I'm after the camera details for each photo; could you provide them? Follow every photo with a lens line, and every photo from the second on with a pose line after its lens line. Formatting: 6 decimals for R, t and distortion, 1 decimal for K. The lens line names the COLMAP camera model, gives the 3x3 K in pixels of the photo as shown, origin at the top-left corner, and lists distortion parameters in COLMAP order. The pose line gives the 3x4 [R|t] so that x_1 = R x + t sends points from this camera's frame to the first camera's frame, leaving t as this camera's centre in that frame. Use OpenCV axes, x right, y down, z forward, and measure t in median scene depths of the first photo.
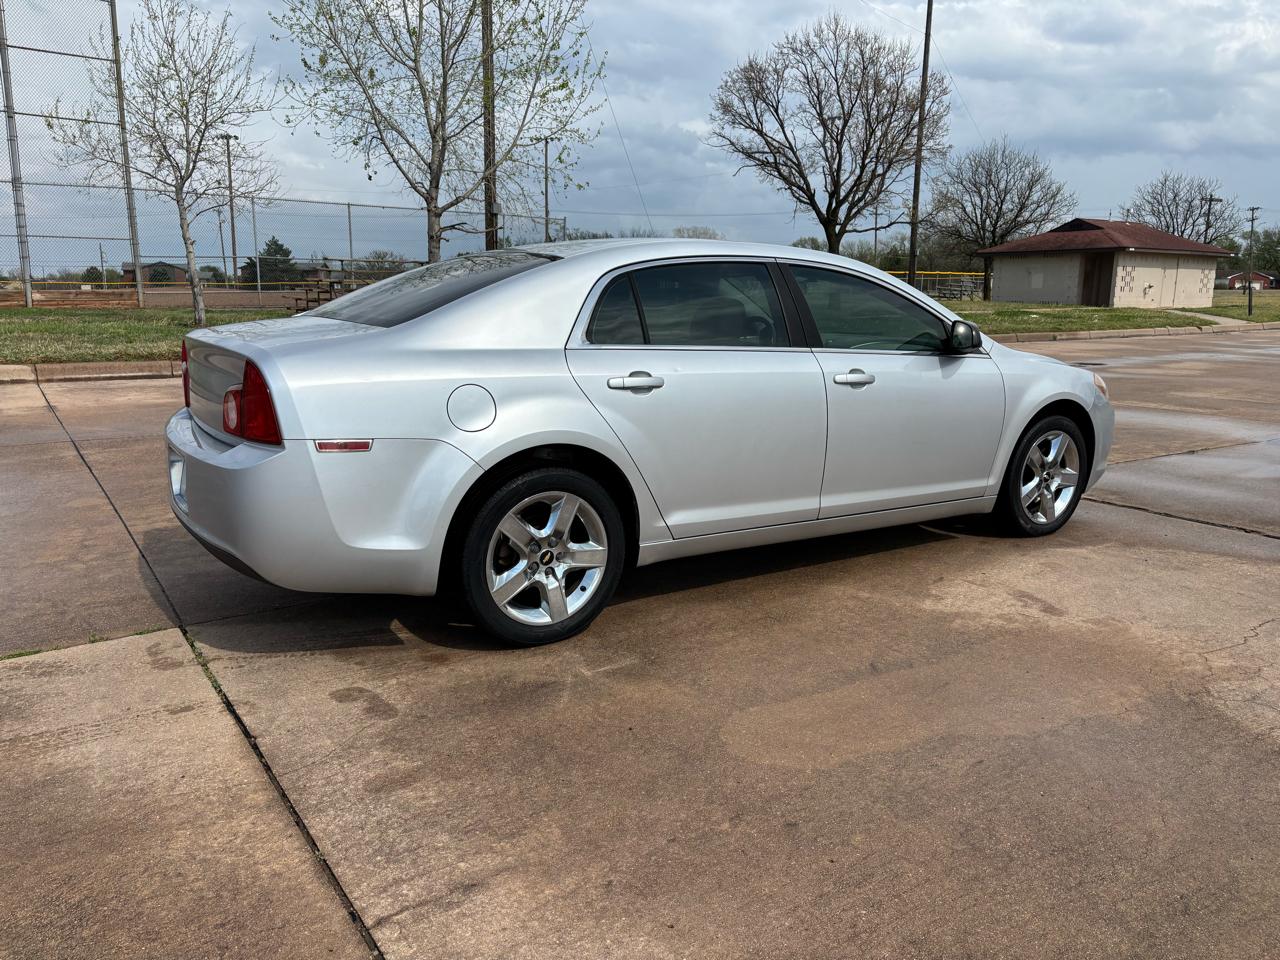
lens RADIAL K [[961.9, 0, 633.4], [0, 961.9, 480.3], [0, 0, 1]] dist [0.040275, -0.037224]
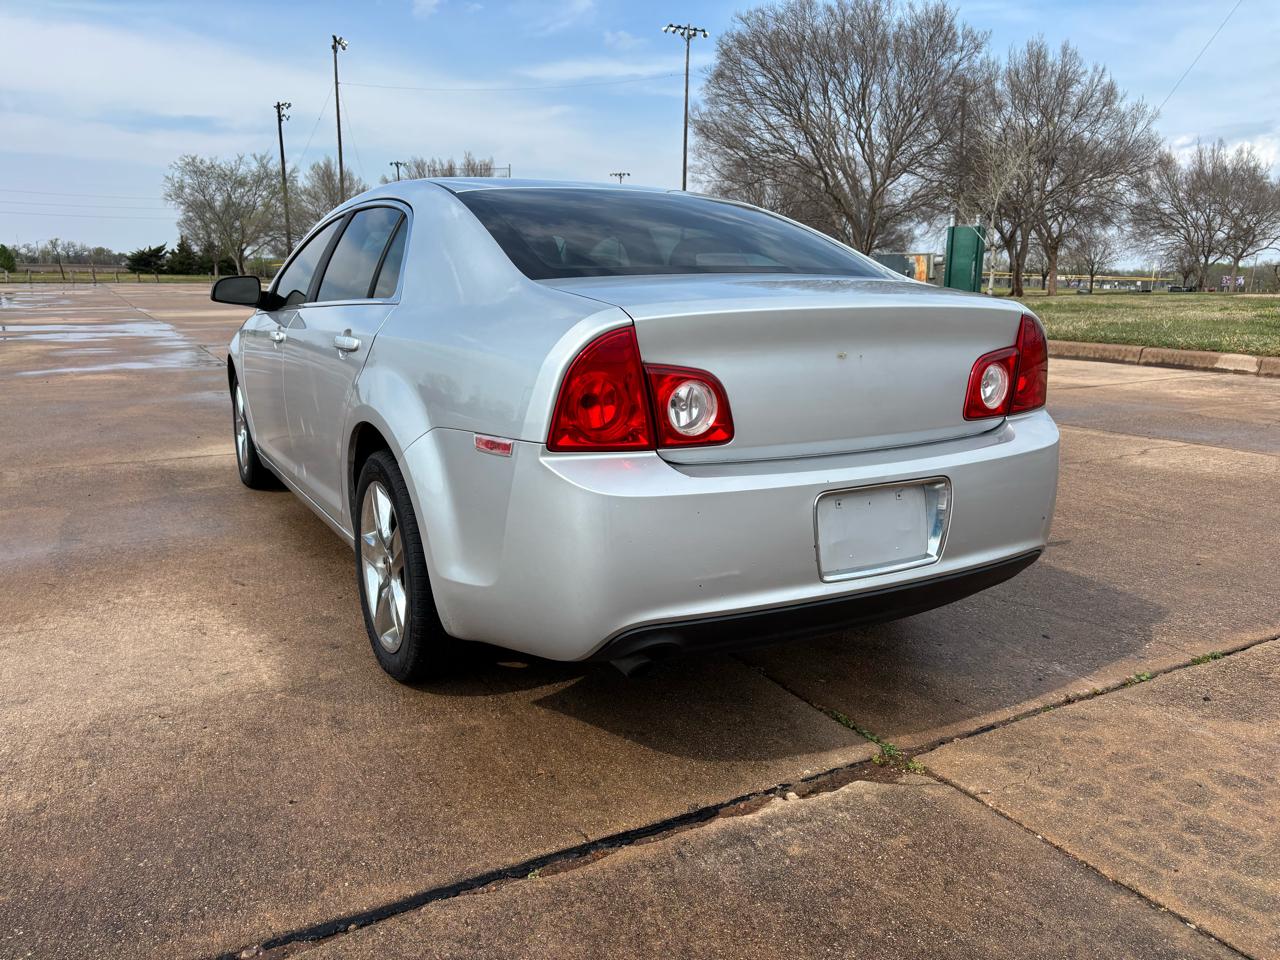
lens RADIAL K [[961.9, 0, 637.0], [0, 961.9, 479.4], [0, 0, 1]] dist [0.040275, -0.037224]
pose [[-0.079598, 0.197662, -0.977033, 0.988283], [-0.202871, 0.956418, 0.210020, -0.208788], [0.975965, 0.214928, -0.036029, 1.217330]]
